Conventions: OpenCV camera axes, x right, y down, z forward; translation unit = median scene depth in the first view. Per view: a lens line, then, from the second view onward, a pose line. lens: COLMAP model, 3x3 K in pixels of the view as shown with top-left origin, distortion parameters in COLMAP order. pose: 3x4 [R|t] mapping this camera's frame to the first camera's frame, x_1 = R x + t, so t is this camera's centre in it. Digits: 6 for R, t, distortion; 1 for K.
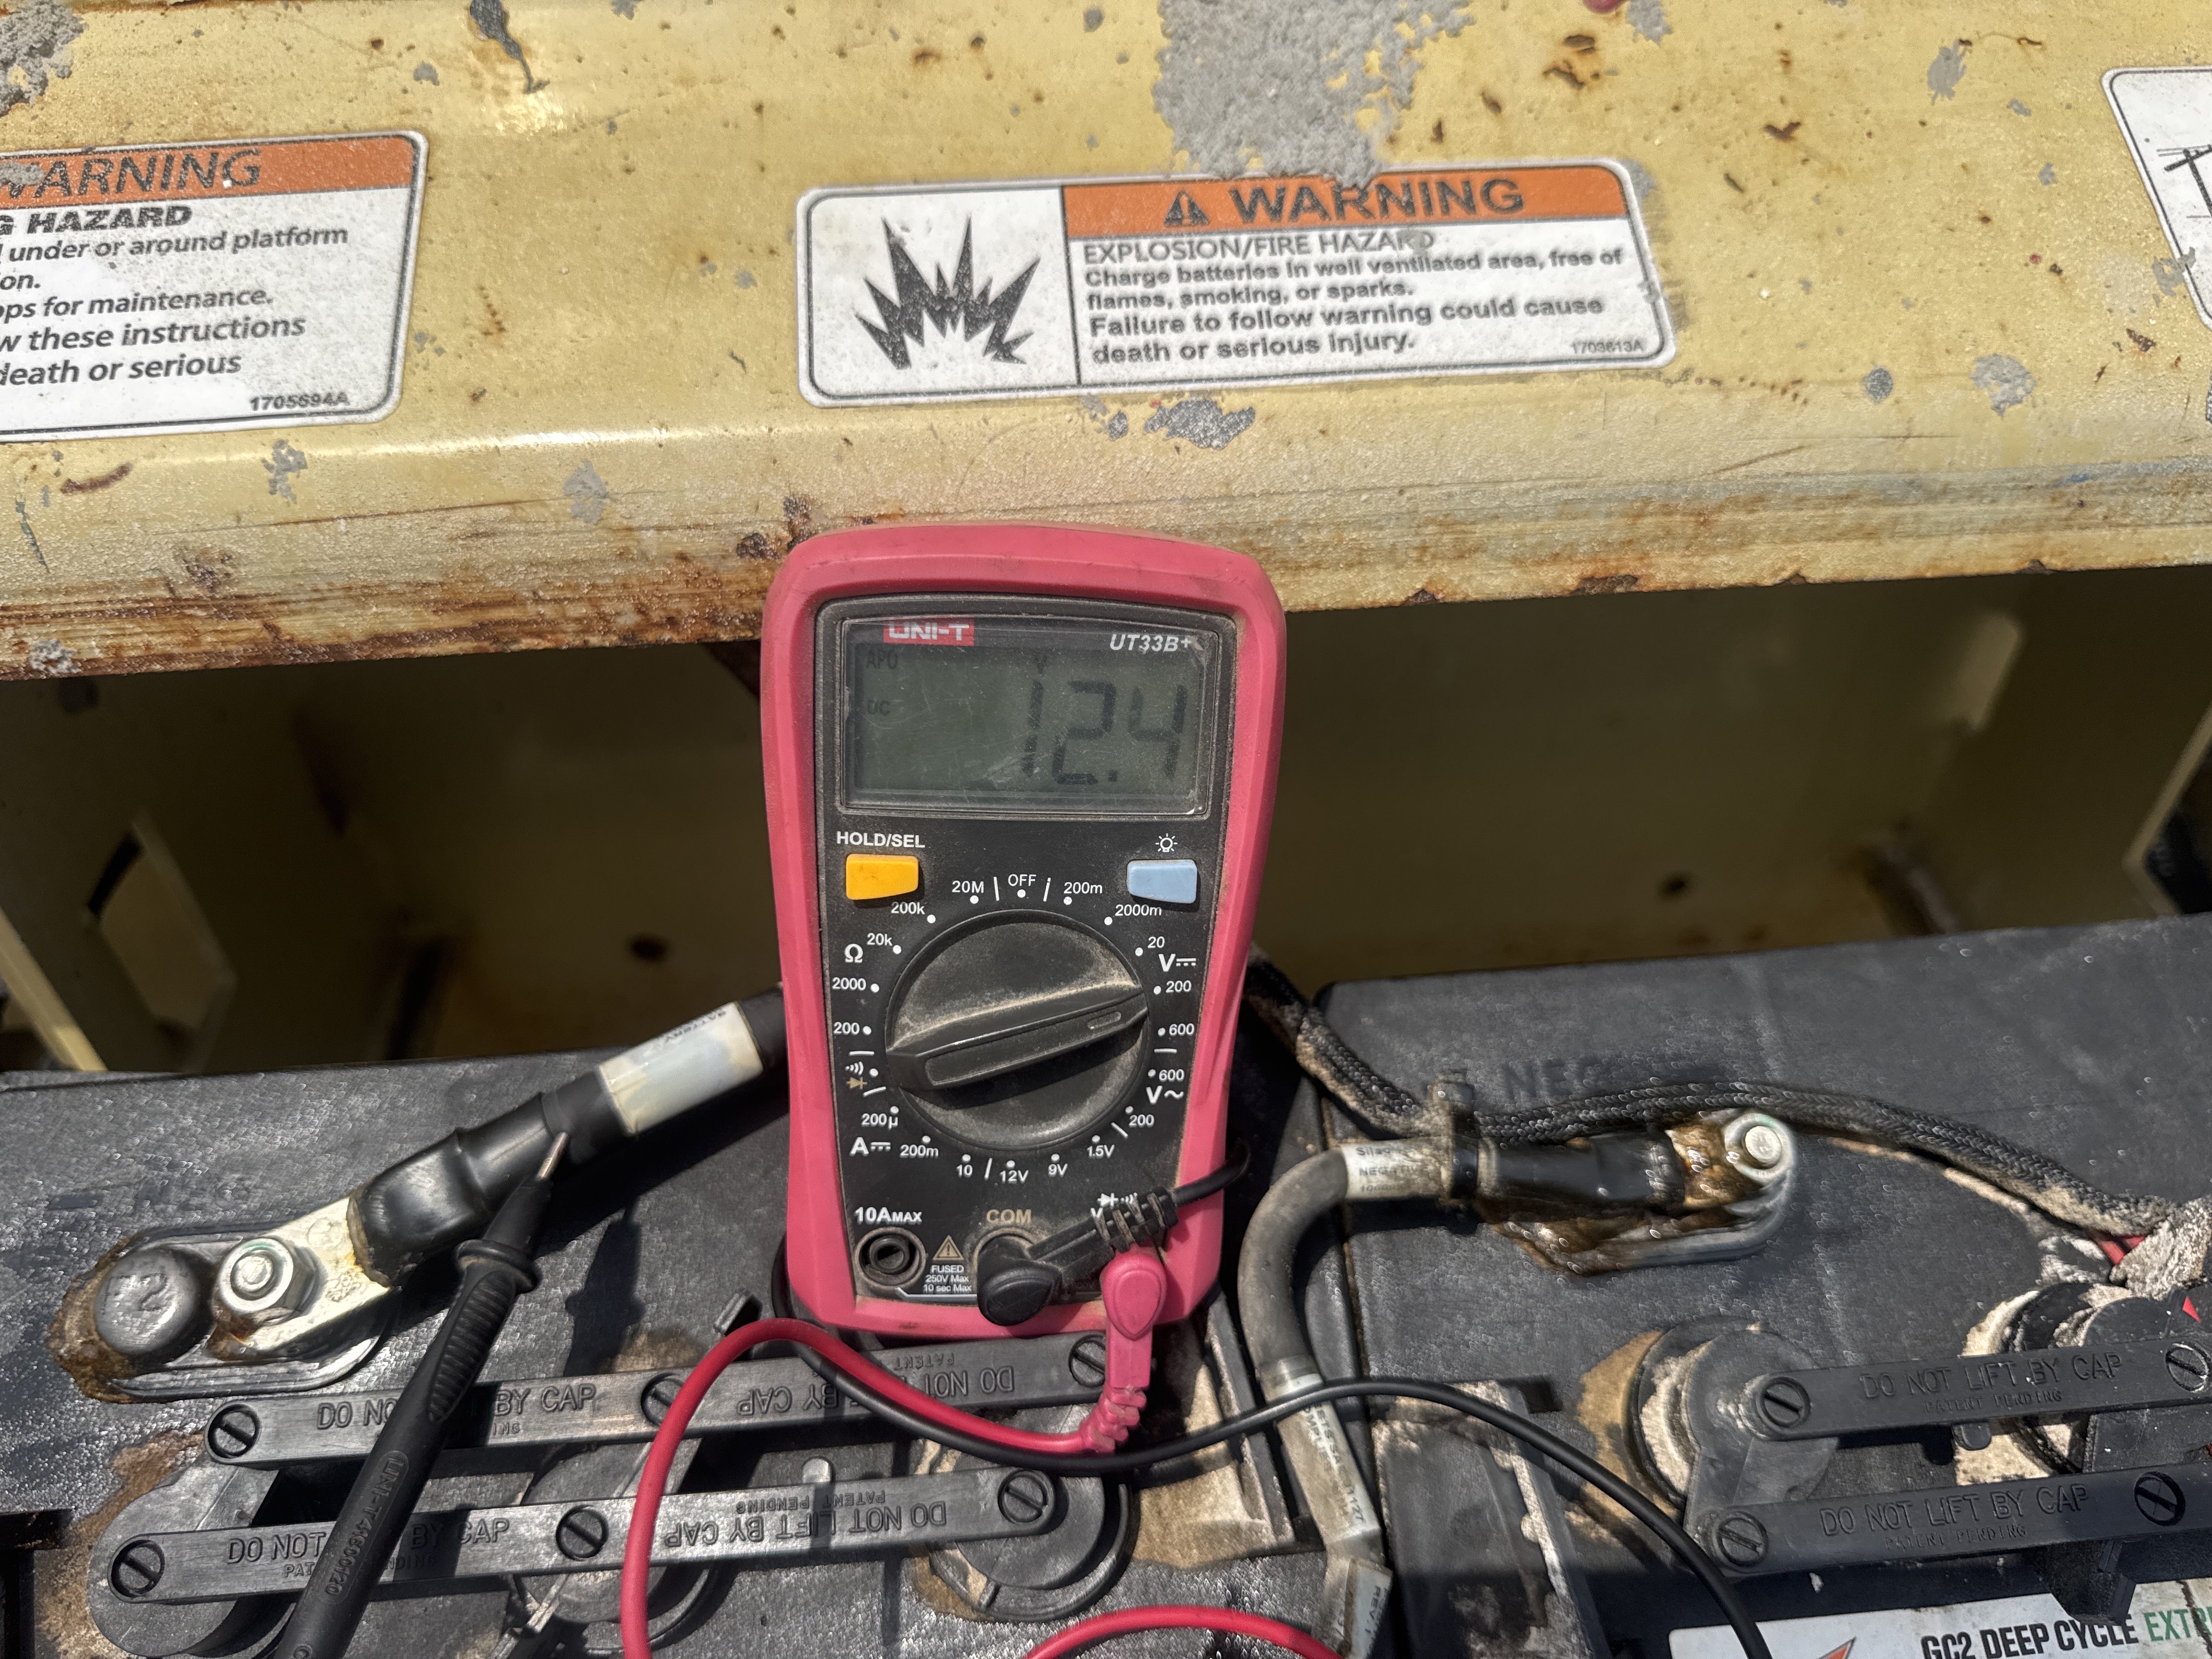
lens RADIAL K [[1674.6, 0, 1098.1], [0, 1674.6, 859.1], [0, 0, 1]] dist [0.142066, -0.455229]
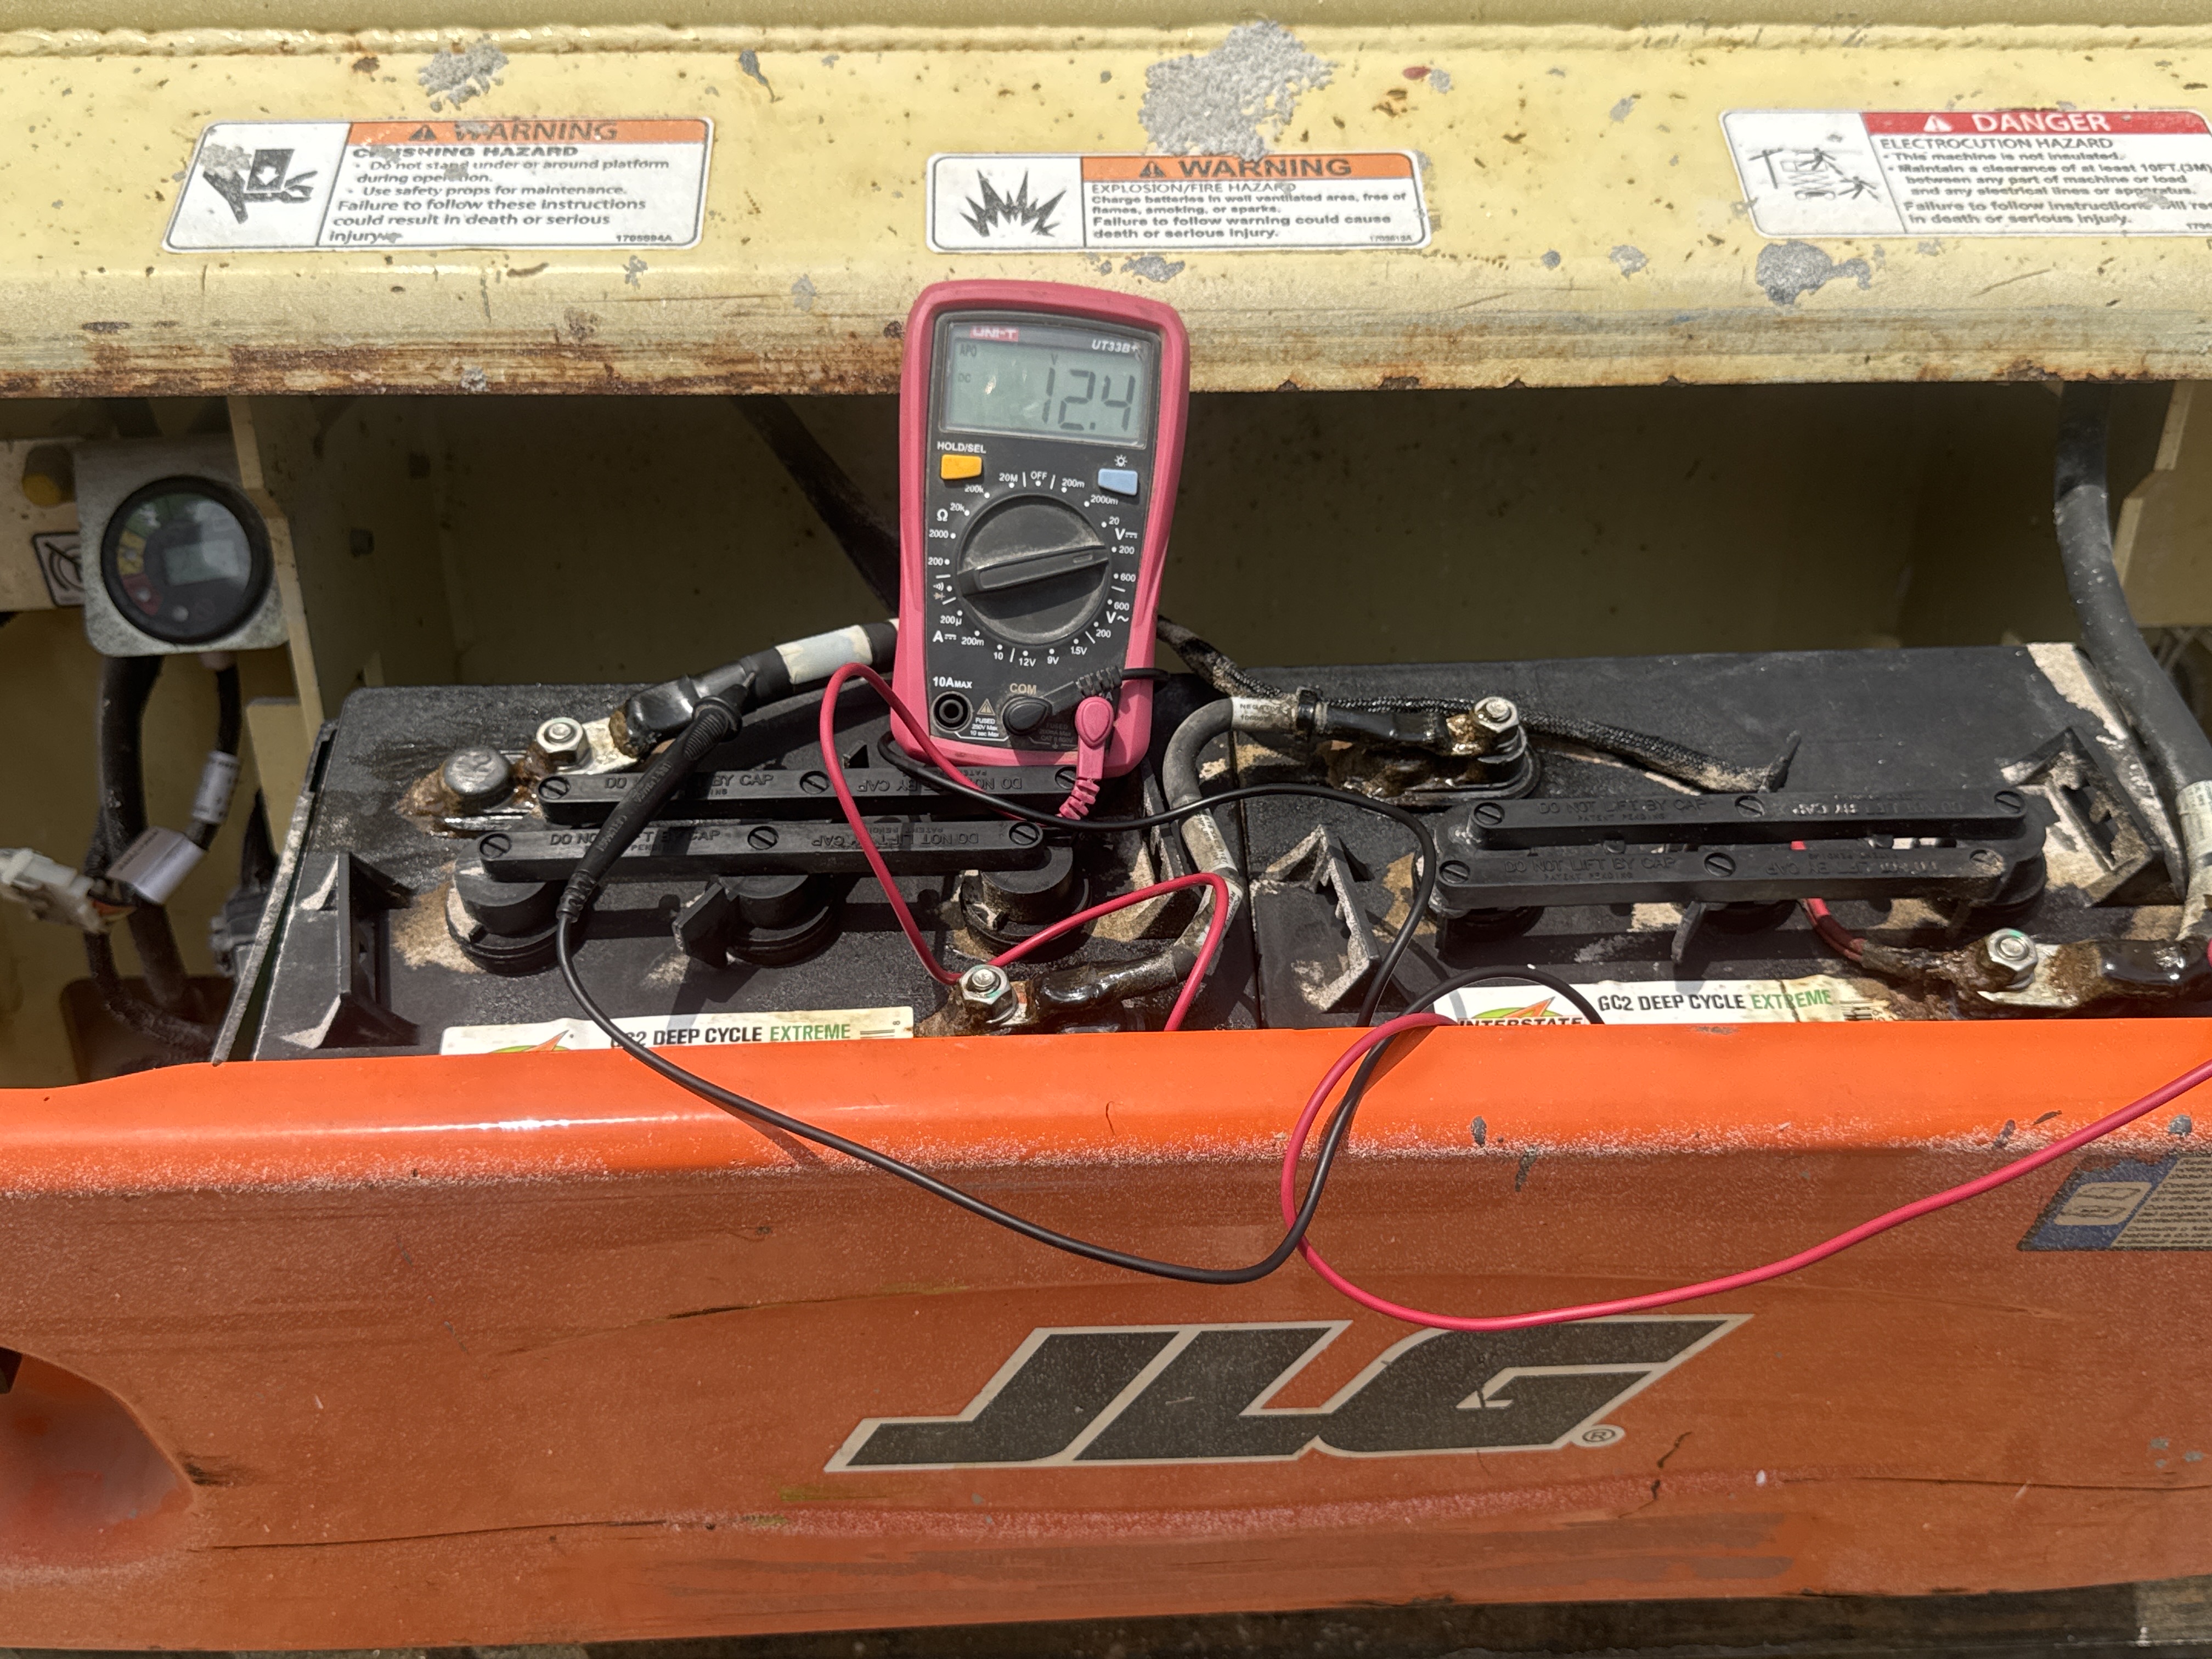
lens RADIAL K [[2199.1, 0, 1106.0], [0, 2199.1, 829.5], [0, 0, 1]] dist [0.119805, -0.001148]
pose [[0.998981, 0.030230, -0.033527, 0.103429], [-0.037846, 0.965684, -0.256946, 0.871682], [0.024609, 0.257953, 0.965844, -1.042349]]
